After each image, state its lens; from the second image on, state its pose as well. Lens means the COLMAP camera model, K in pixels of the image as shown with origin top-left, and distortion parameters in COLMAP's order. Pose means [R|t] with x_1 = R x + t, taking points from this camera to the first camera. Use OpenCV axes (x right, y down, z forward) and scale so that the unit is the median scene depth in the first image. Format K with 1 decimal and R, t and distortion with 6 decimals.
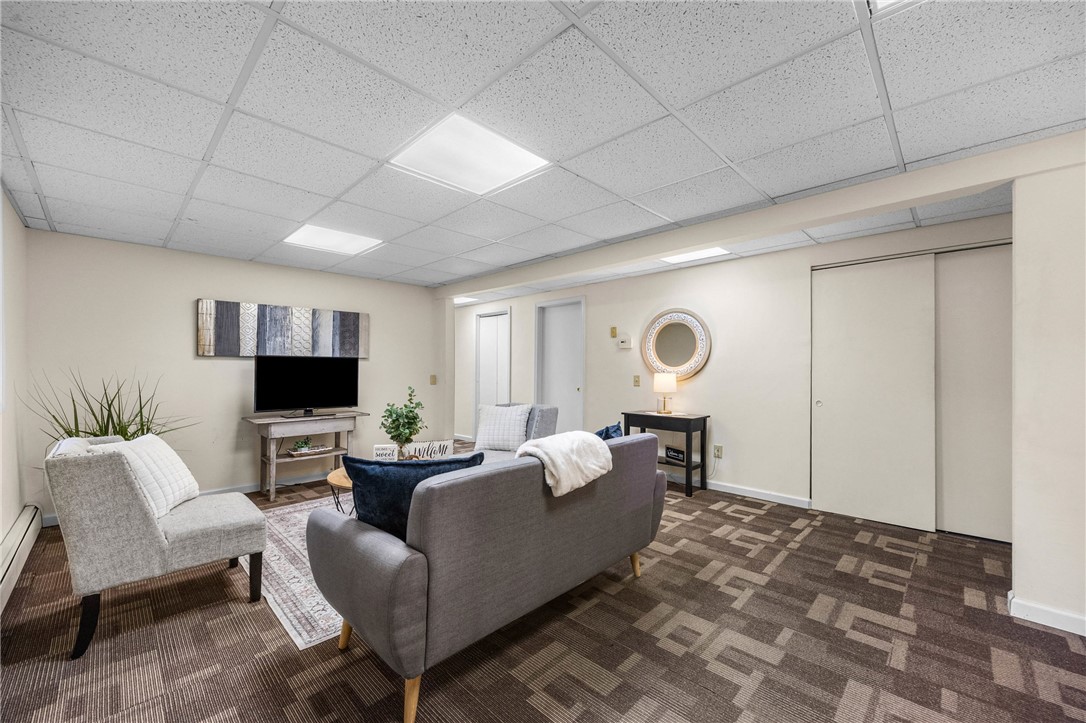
lens RADIAL K [[421.0, 0, 546.4], [0, 421.0, 365.4], [0, 0, 1]] dist [-0.000599, -0.000028]
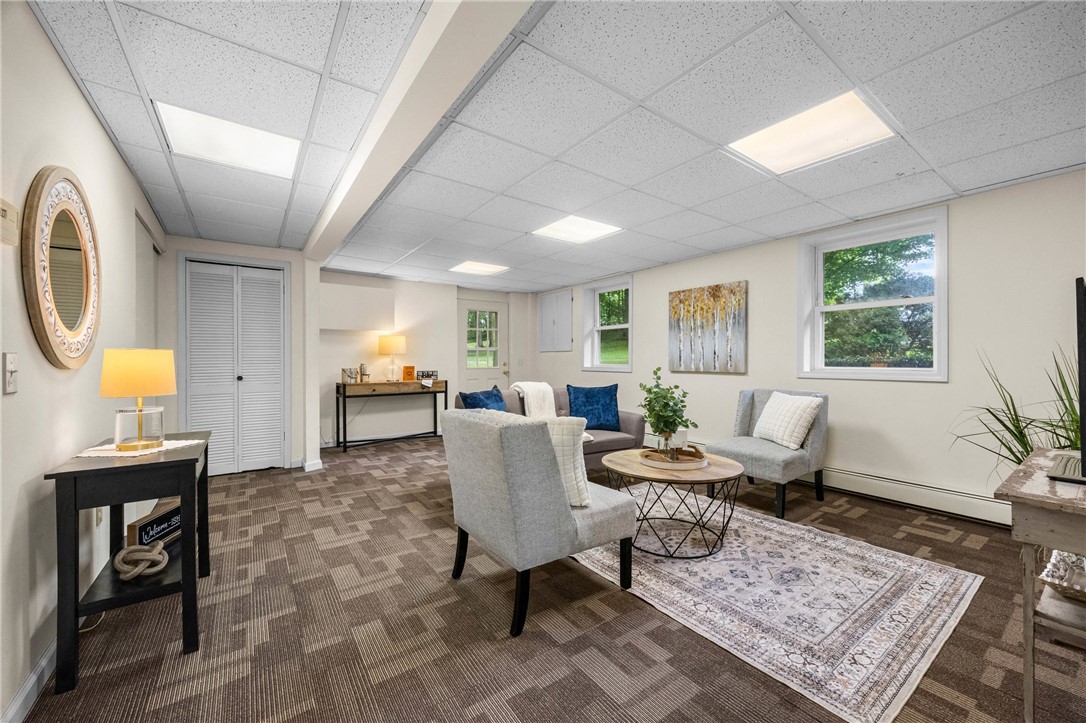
lens RADIAL K [[421.0, 0, 546.4], [0, 421.0, 365.4], [0, 0, 1]] dist [-0.000599, -0.000028]
pose [[-0.983438, 0.000283, 0.181247, -0.293256], [0.000347, 1.000000, 0.000323, 0.050788], [-0.181247, 0.000380, -0.983438, 2.098255]]
